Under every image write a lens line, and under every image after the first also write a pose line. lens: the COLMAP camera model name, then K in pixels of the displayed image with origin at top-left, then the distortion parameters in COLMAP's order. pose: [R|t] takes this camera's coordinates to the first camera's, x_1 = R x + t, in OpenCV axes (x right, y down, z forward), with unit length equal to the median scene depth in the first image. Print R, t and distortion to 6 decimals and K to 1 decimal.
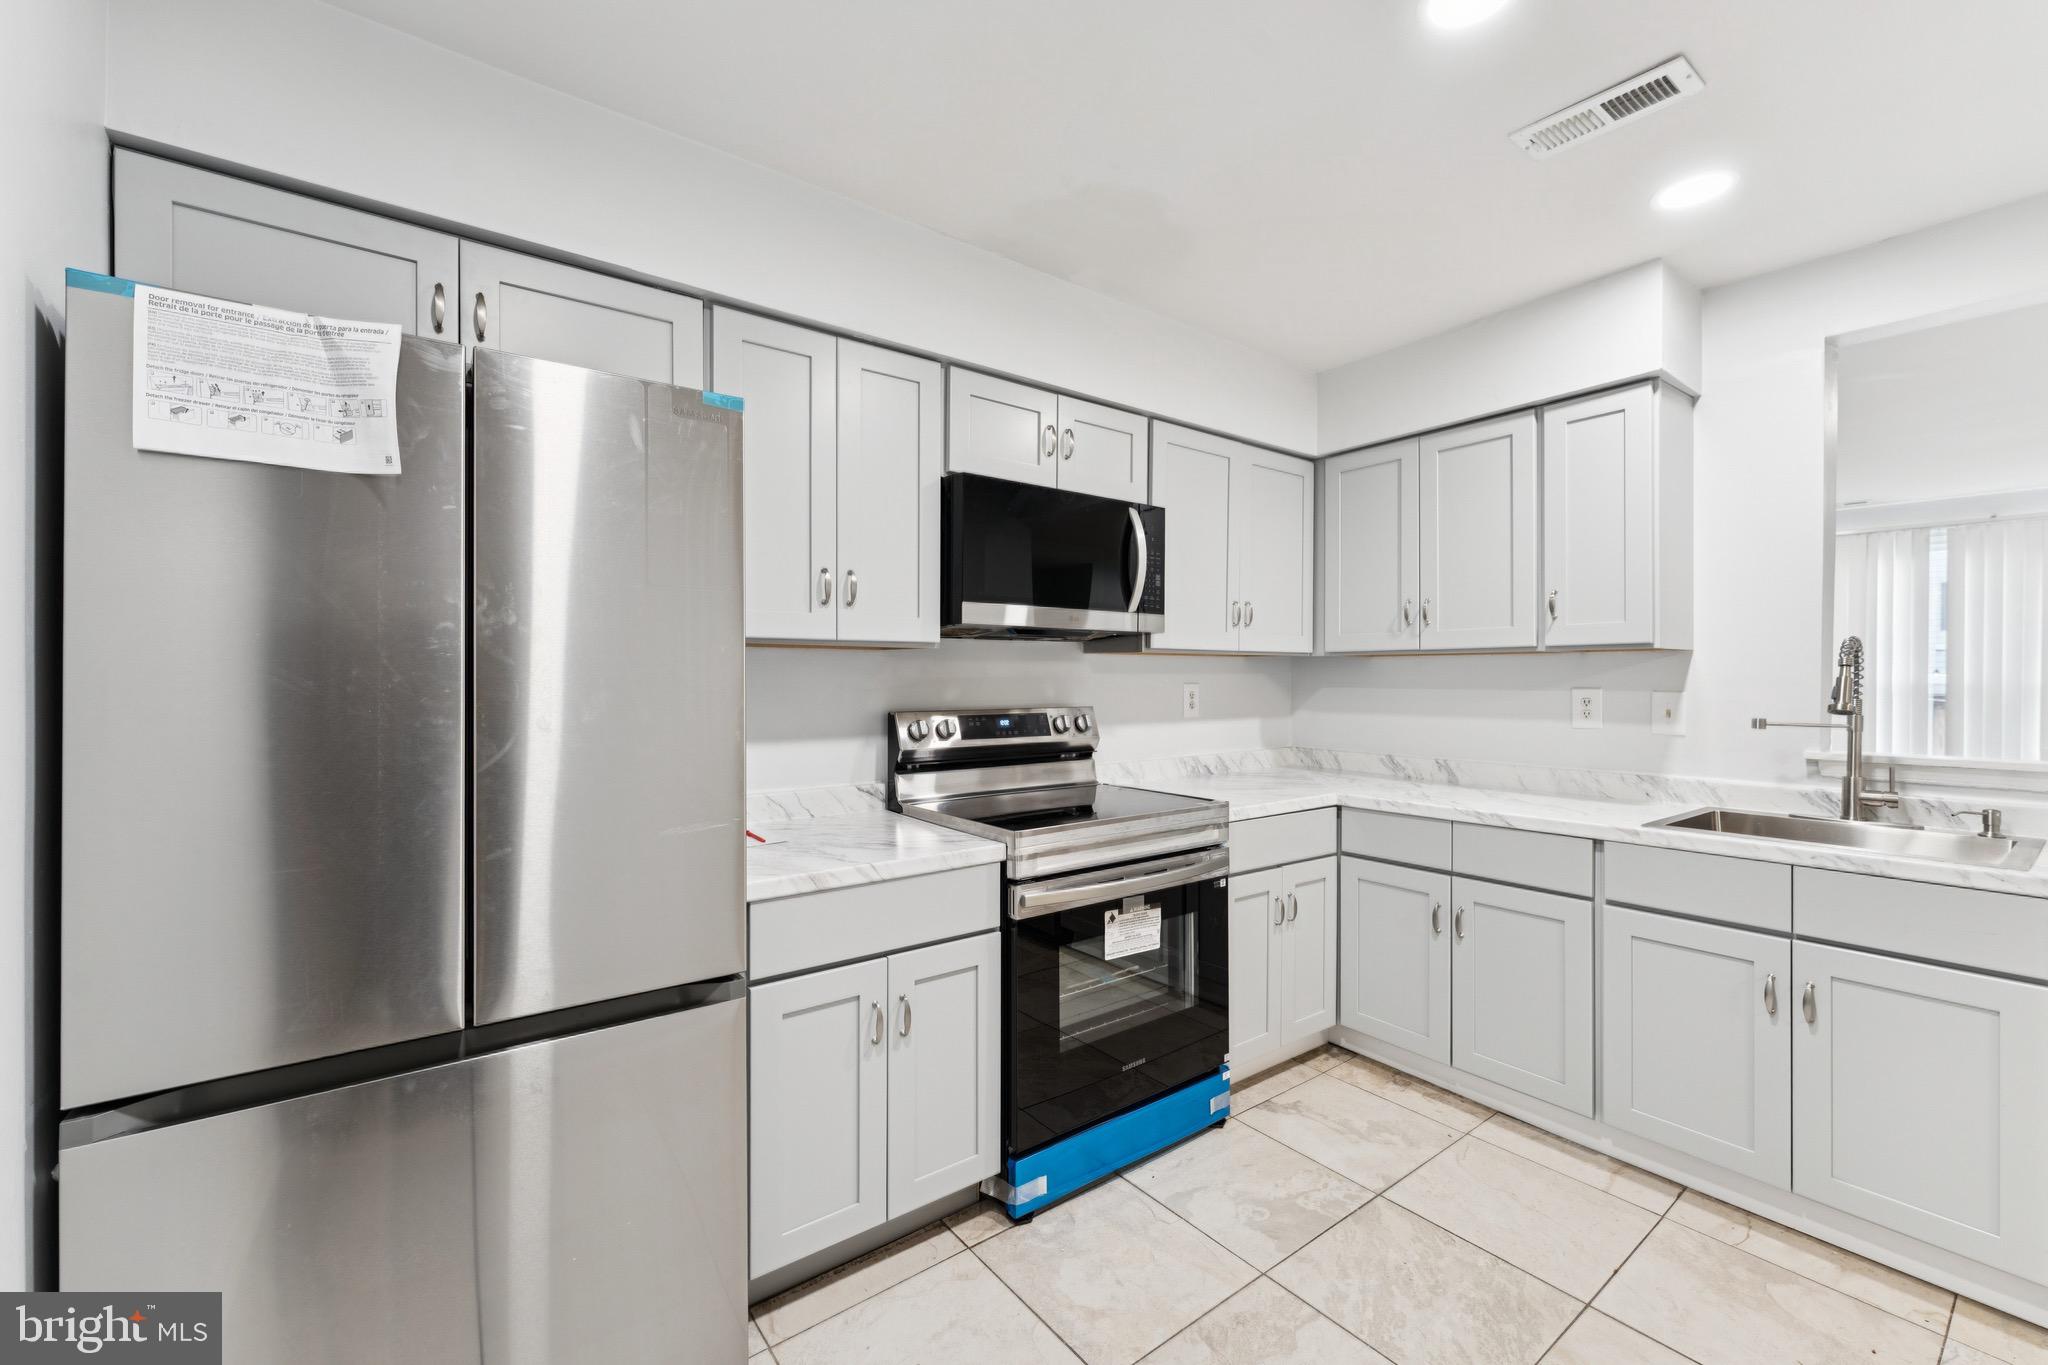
lens RADIAL K [[840.7, 0, 1024.4], [0, 840.7, 671.3], [0, 0, 1]] dist [-0.000373, 0.000859]
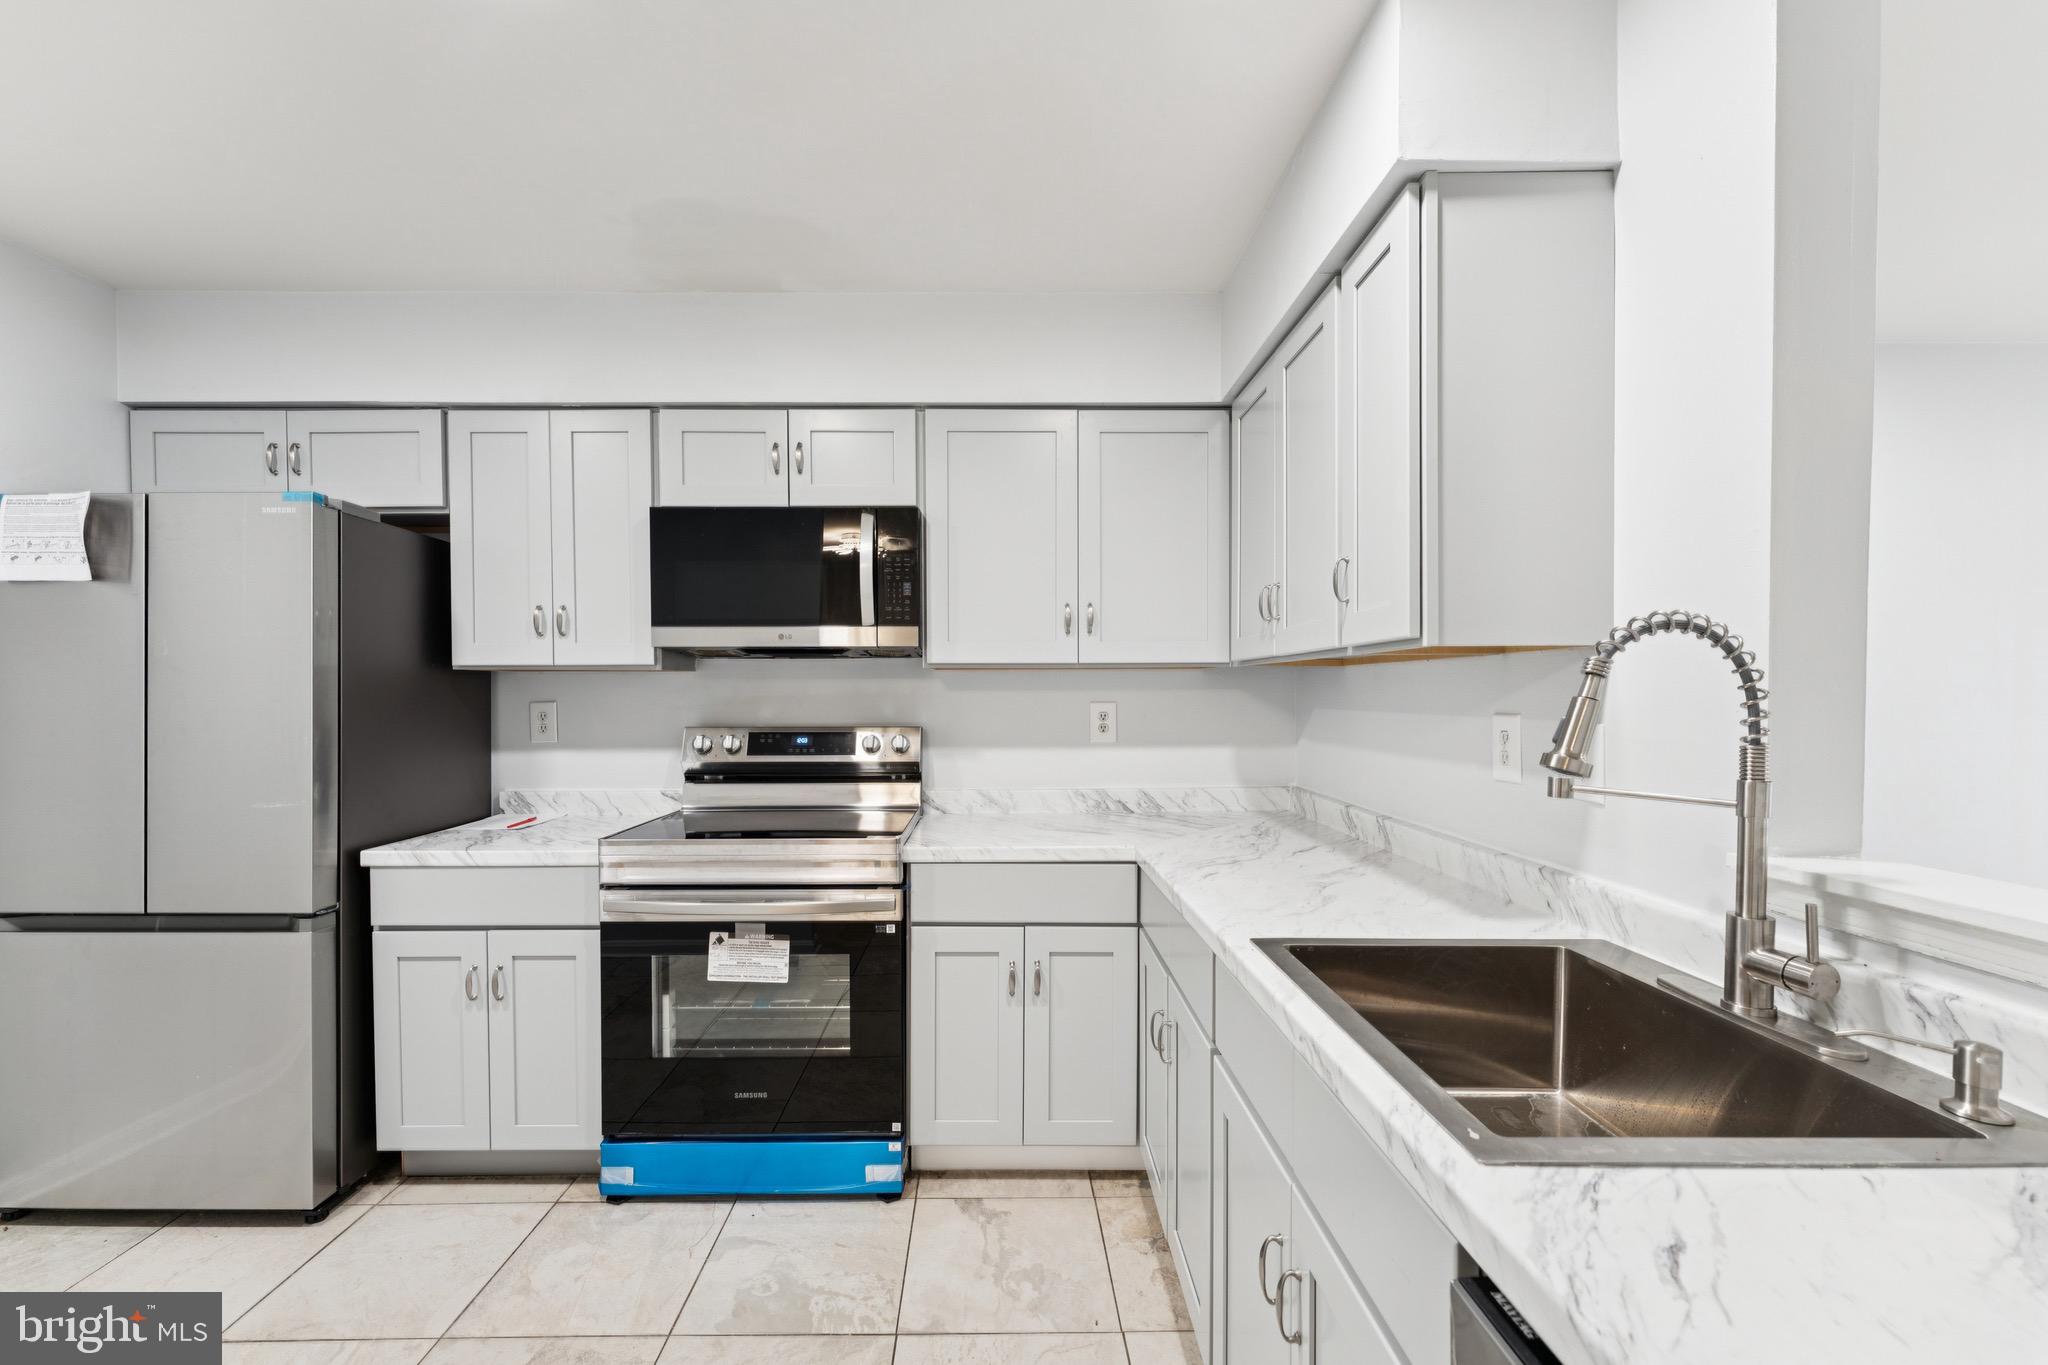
lens RADIAL K [[840.7, 0, 992.4], [0, 840.7, 698.8], [0, 0, 1]] dist [-0.000373, 0.000859]
pose [[0.800153, 0.001955, -0.599793, 0.799155], [0.007110, 0.999894, 0.012744, -0.000773], [0.599754, -0.014462, 0.800054, 0.337945]]
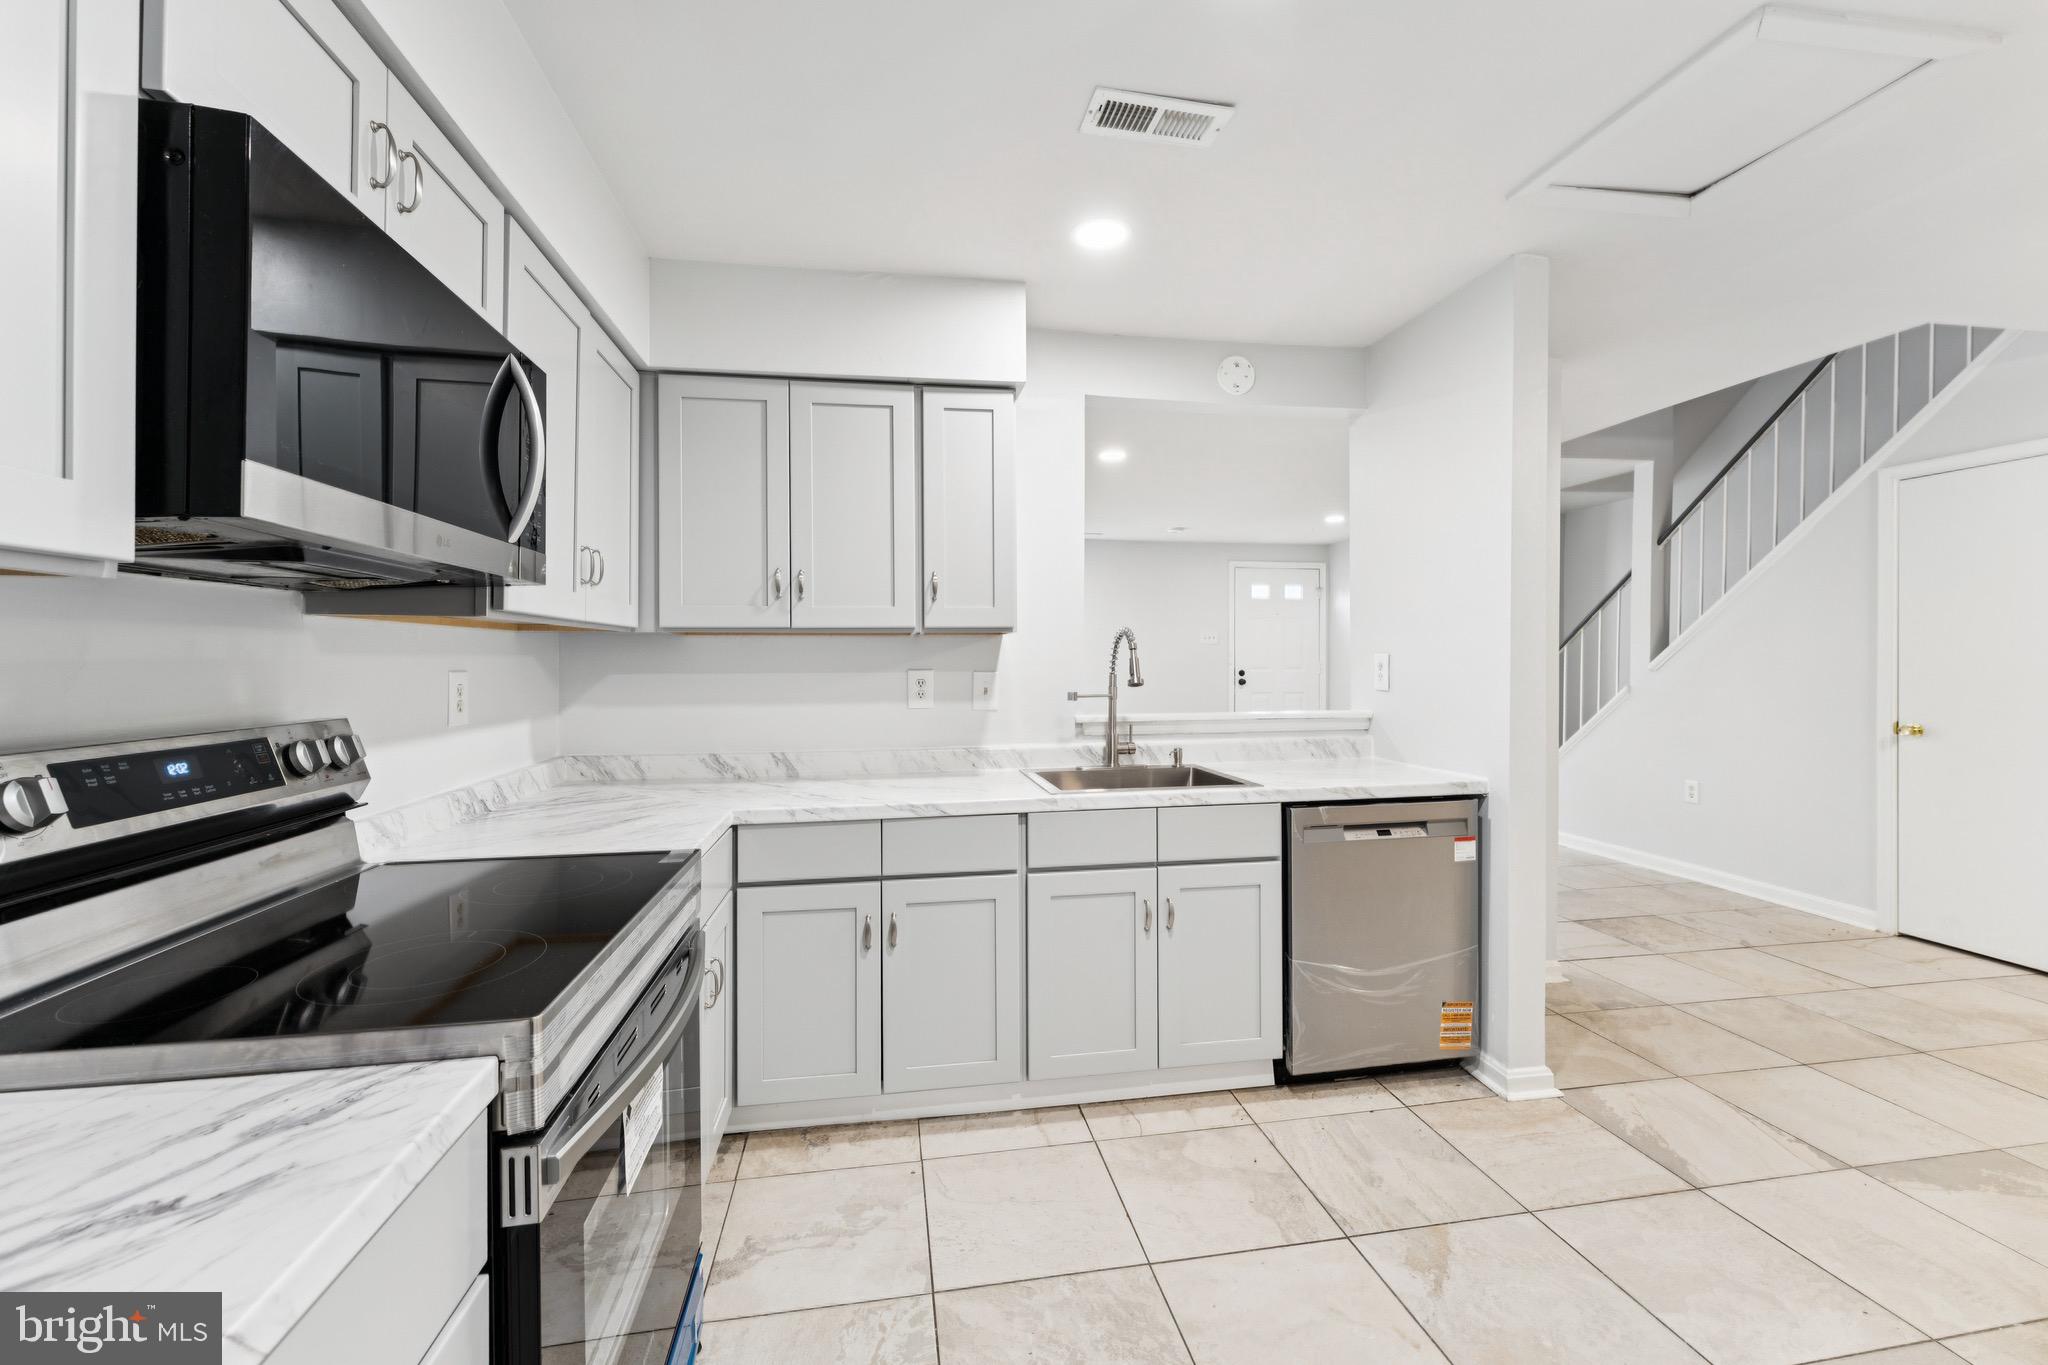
lens RADIAL K [[840.7, 0, 1028.7], [0, 840.7, 658.6], [0, 0, 1]] dist [-0.000373, 0.000859]
pose [[0.452919, -0.001197, 0.891551, -0.213775], [-0.000713, 0.999998, 0.001705, 0.004903], [-0.891551, -0.001408, 0.452918, 0.446689]]
